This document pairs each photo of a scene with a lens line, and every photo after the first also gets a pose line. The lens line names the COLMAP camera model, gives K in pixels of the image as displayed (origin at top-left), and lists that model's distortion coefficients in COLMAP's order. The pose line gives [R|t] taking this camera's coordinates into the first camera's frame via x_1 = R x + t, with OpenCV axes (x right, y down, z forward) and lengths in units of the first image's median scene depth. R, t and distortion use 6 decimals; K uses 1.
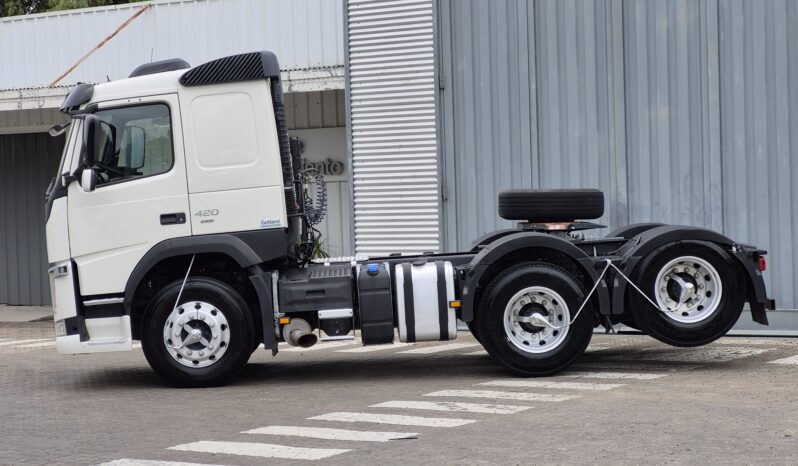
lens RADIAL K [[1824.7, 0, 398.2], [0, 1824.7, 260.3], [0, 0, 1]] dist [-0.017311, 0.706913]
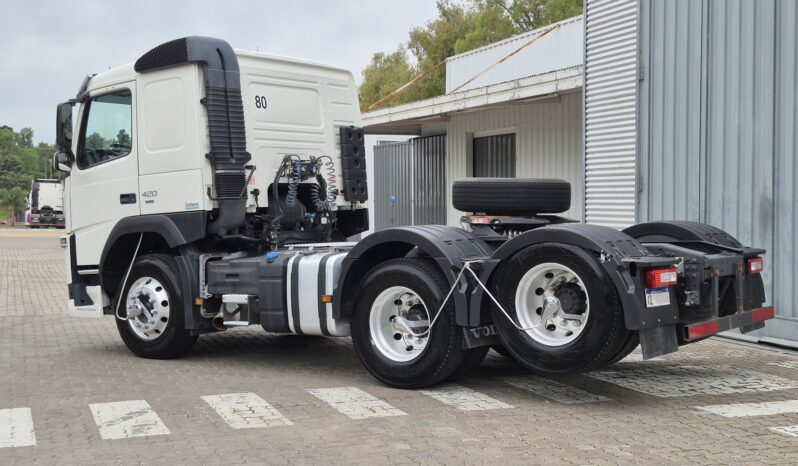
lens RADIAL K [[1139.5, 0, 399.0], [0, 1139.5, 233.0], [0, 0, 1]] dist [0.169250, -0.011202]
pose [[0.791241, 0.045219, -0.609831, 0.412282], [-0.042370, 0.998919, 0.019095, -0.022160], [0.610035, 0.010730, 0.792302, 0.560025]]
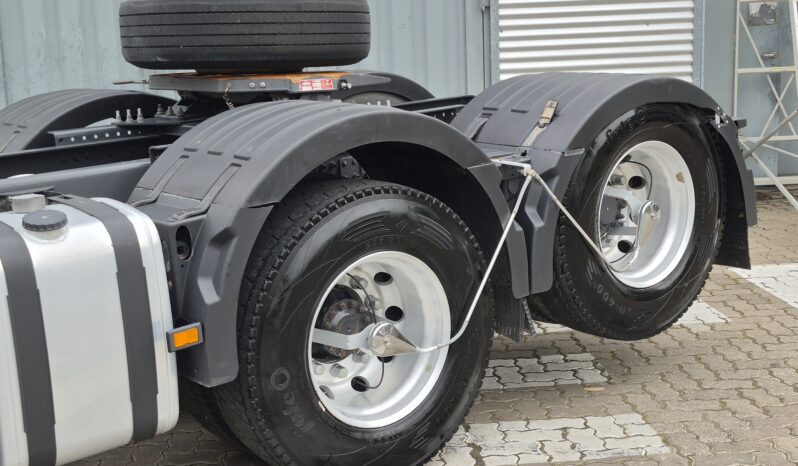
lens RADIAL K [[1139.5, 0, 399.0], [0, 1139.5, 233.0], [0, 0, 1]] dist [0.169250, -0.011202]
pose [[0.819121, -0.104516, 0.564019, -0.048715], [0.036065, 0.990699, 0.131205, -0.018907], [-0.572486, -0.087131, 0.815272, 0.805737]]
